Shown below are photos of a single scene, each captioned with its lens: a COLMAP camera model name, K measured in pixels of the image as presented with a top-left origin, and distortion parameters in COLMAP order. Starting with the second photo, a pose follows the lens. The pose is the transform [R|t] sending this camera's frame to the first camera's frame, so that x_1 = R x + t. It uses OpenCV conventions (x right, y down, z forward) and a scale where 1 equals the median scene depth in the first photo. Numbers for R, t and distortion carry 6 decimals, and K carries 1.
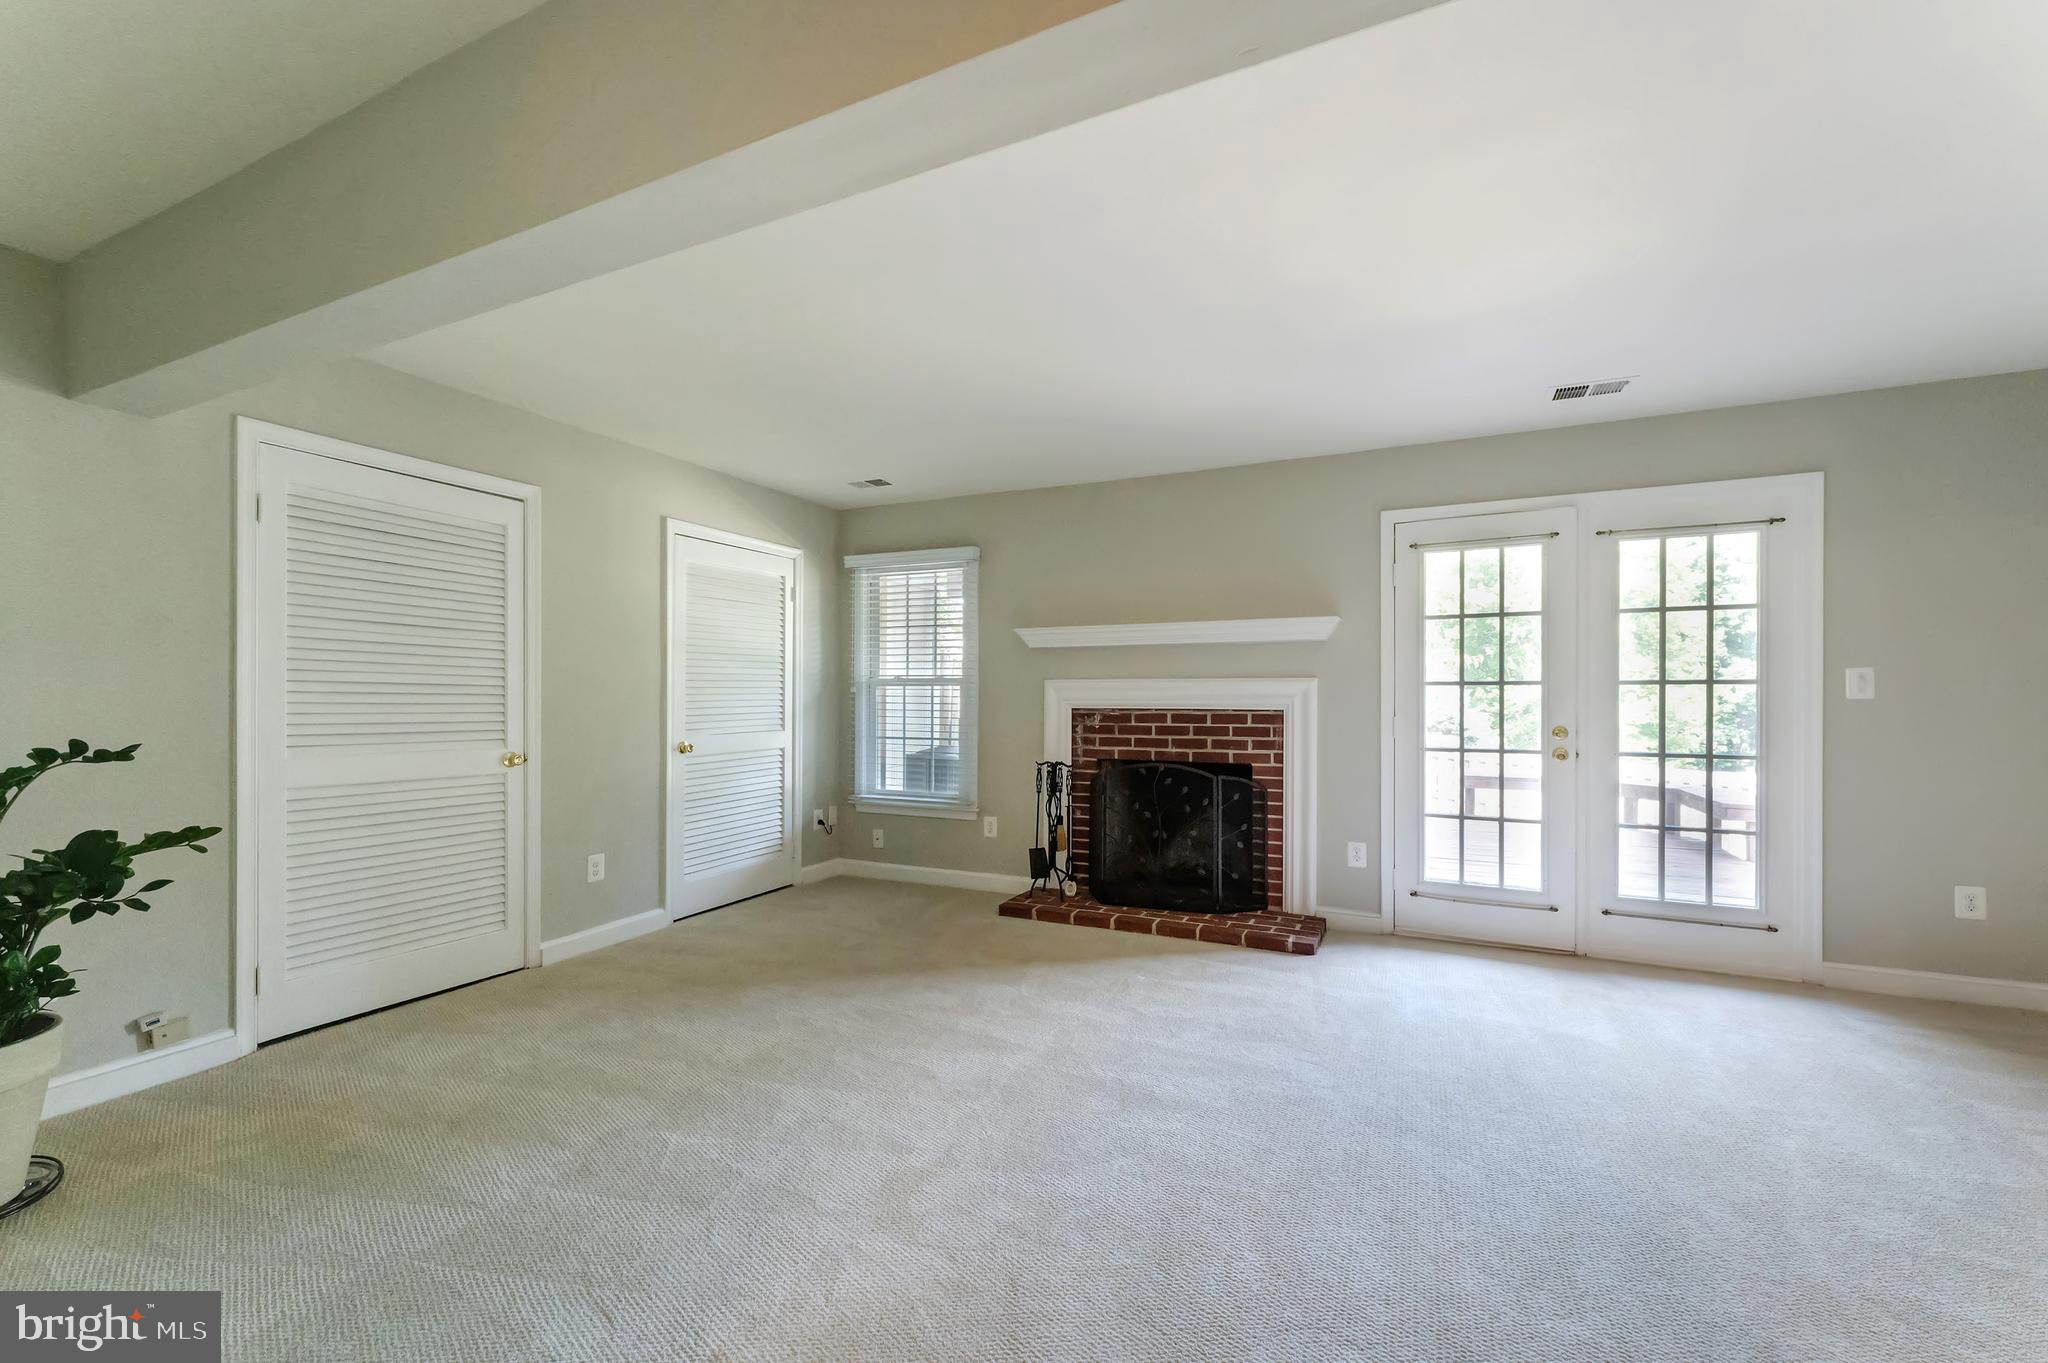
lens RADIAL K [[821.9, 0, 1025.0], [0, 821.9, 697.3], [0, 0, 1]] dist [0.000393, 0.000059]
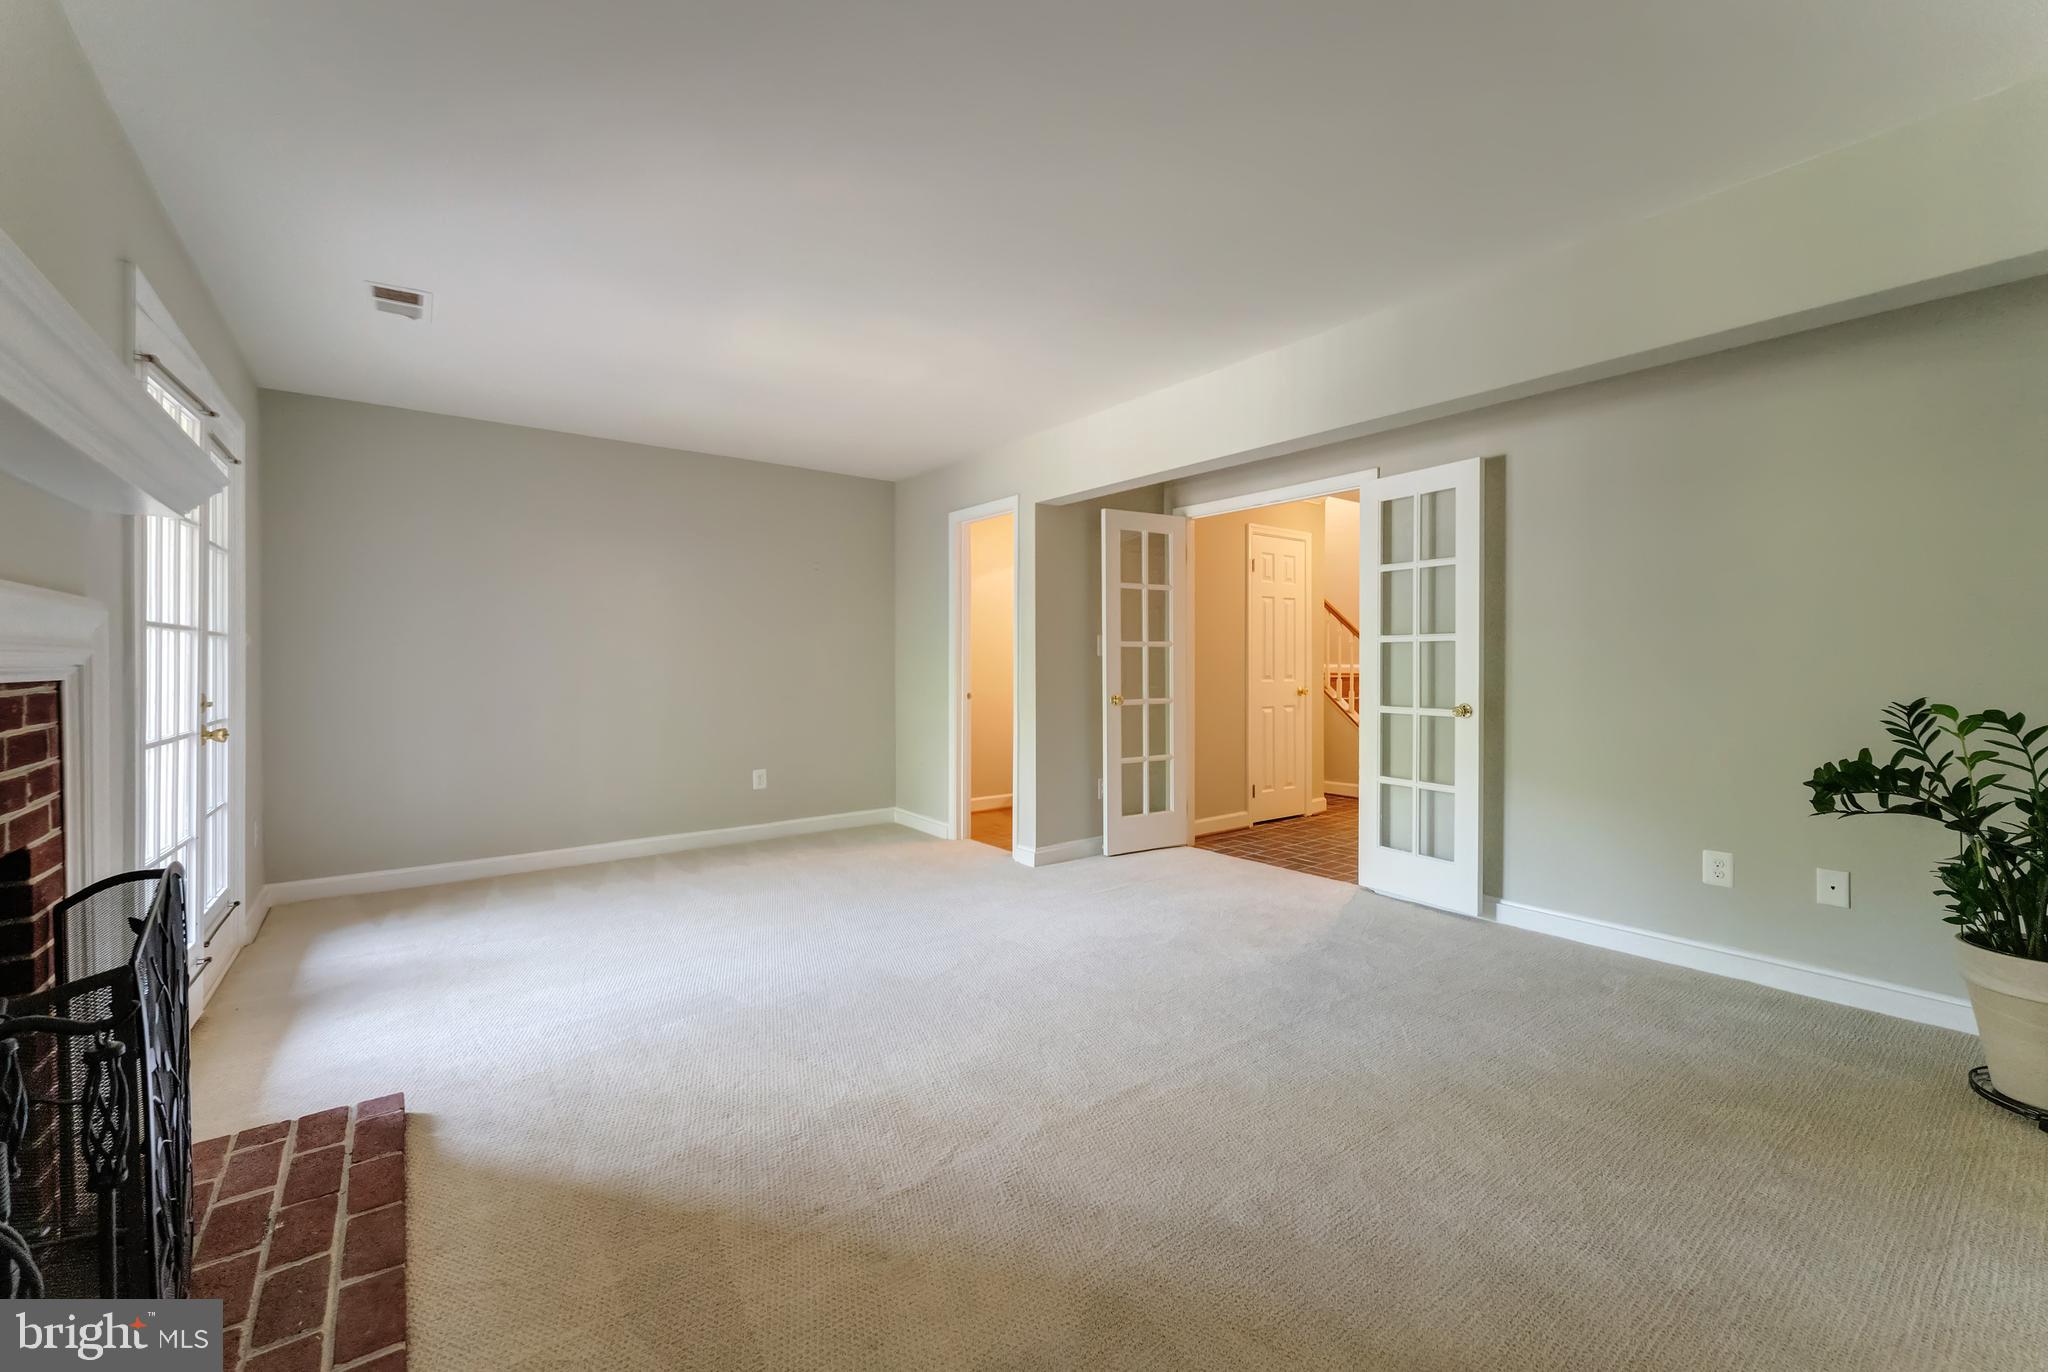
lens RADIAL K [[839.6, 0, 1023.0], [0, 839.6, 666.2], [0, 0, 1]] dist [0.000696, -0.000039]
pose [[-0.882499, -0.003004, 0.470305, -0.257835], [0.000325, 0.999975, 0.006999, 0.005642], [-0.470314, 0.006330, -0.882476, 1.163669]]
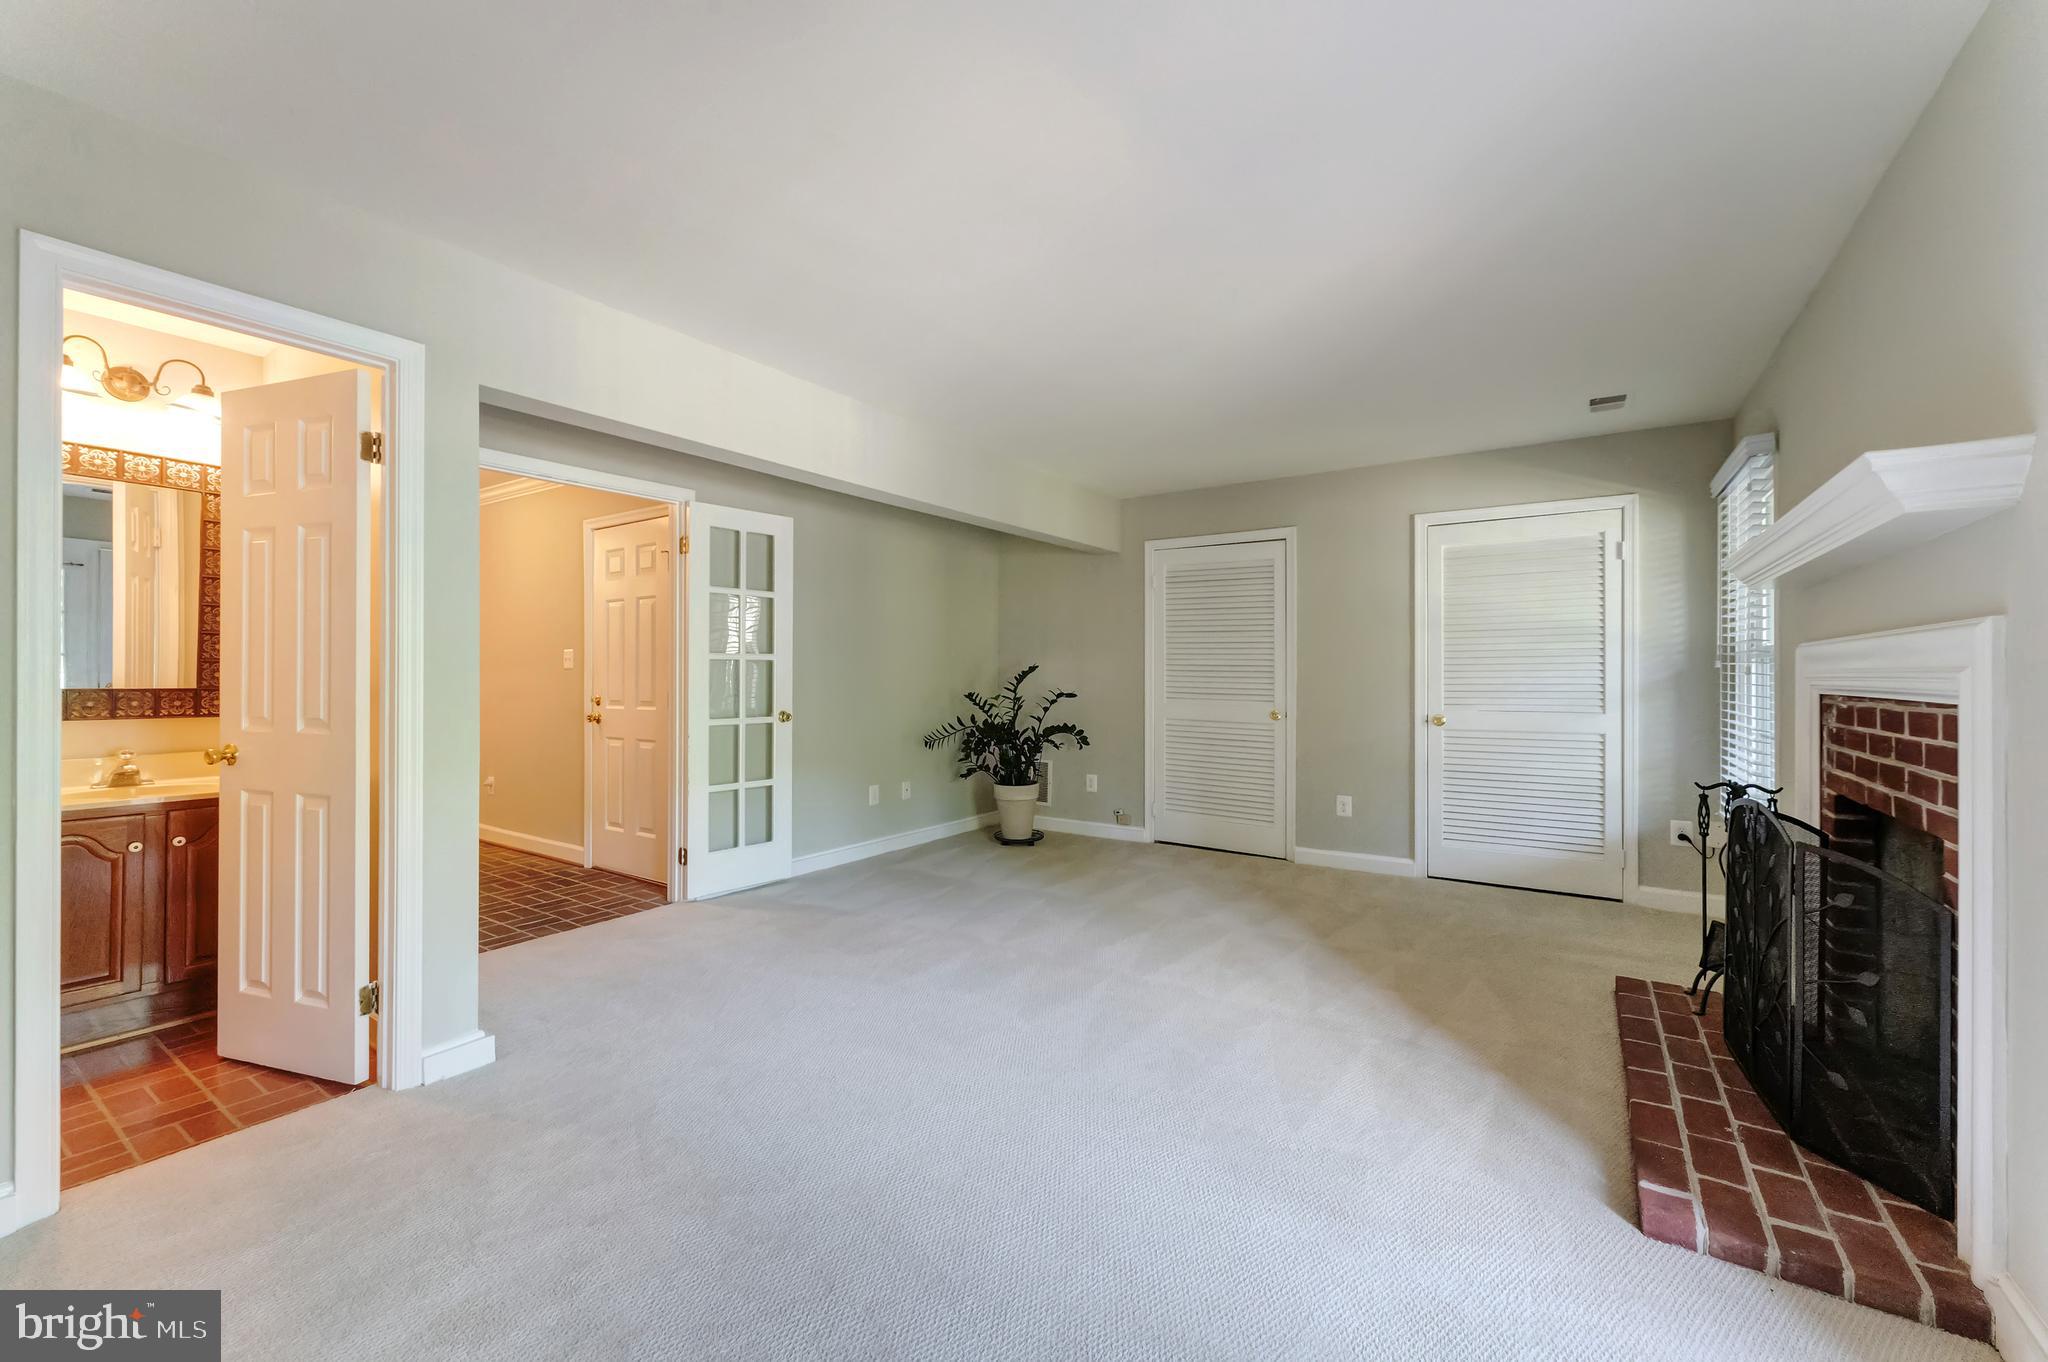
lens RADIAL K [[825.7, 0, 1023.8], [0, 825.7, 671.7], [0, 0, 1]] dist [0.000515, 0.000009]
pose [[-0.152897, -0.002371, -0.988239, 0.772521], [-0.003330, 0.999993, -0.001884, 0.000688], [0.988237, 0.003002, -0.152904, 0.647707]]
